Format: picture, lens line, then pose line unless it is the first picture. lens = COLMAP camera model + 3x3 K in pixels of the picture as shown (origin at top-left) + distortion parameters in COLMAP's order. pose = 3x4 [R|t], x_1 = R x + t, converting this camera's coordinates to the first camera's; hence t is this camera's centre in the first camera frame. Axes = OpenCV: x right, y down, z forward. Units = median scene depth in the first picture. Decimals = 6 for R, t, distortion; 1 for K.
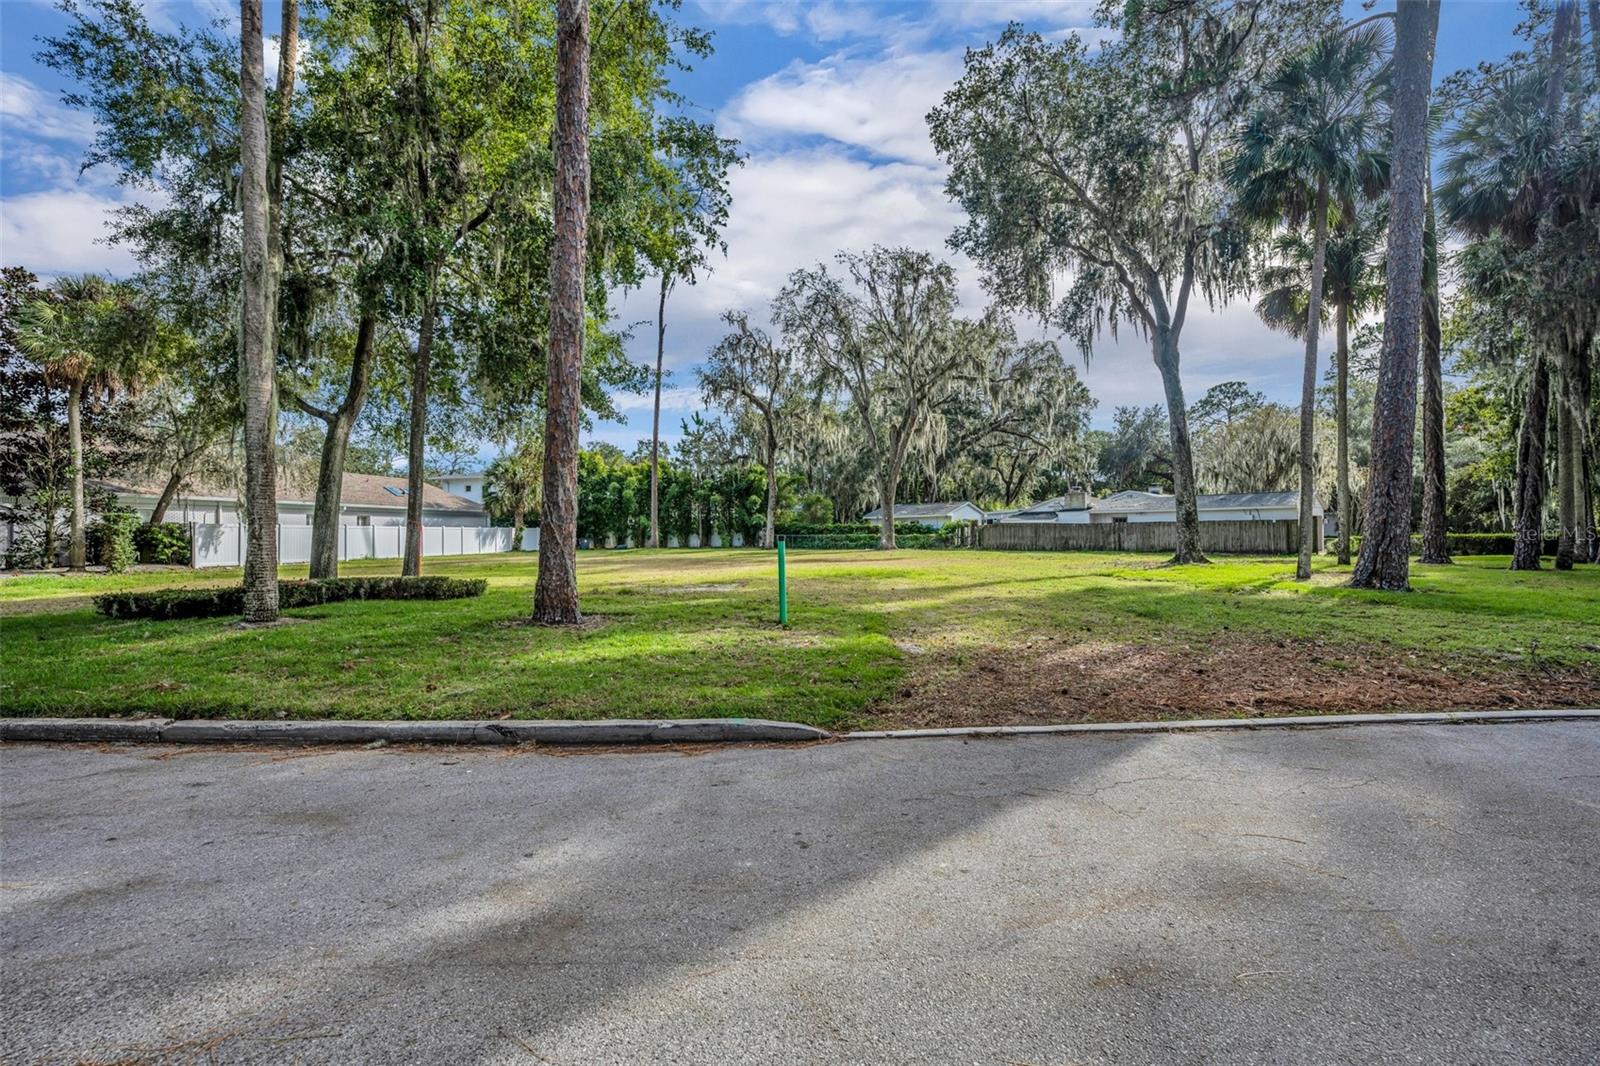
lens RADIAL K [[650.0, 0, 798.6], [0, 650.0, 532.7], [0, 0, 1]] dist [-0.000437, -0.000533]
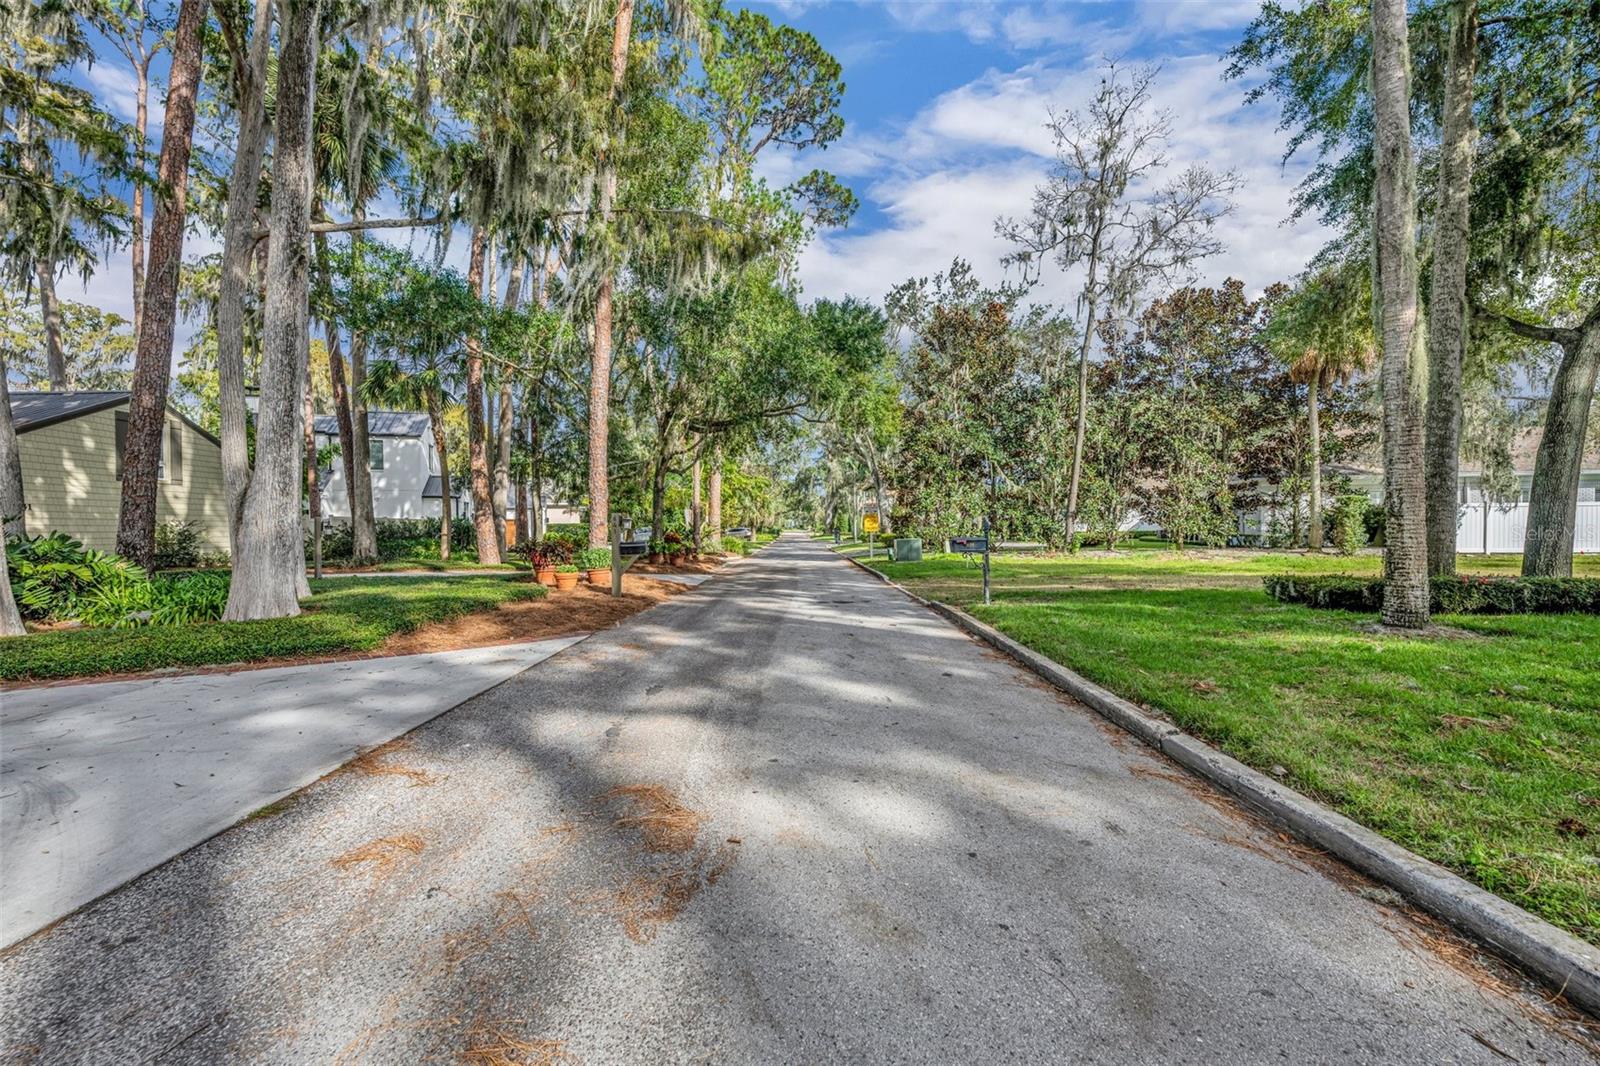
lens RADIAL K [[670.6, 0, 799.9], [0, 670.6, 532.4], [0, 0, 1]] dist [-0.001412, -0.000099]
pose [[0.017143, 0.011140, -0.999791, -0.032710], [0.011204, 0.999873, 0.011334, 0.005492], [0.999790, -0.011396, 0.017016, 0.143807]]
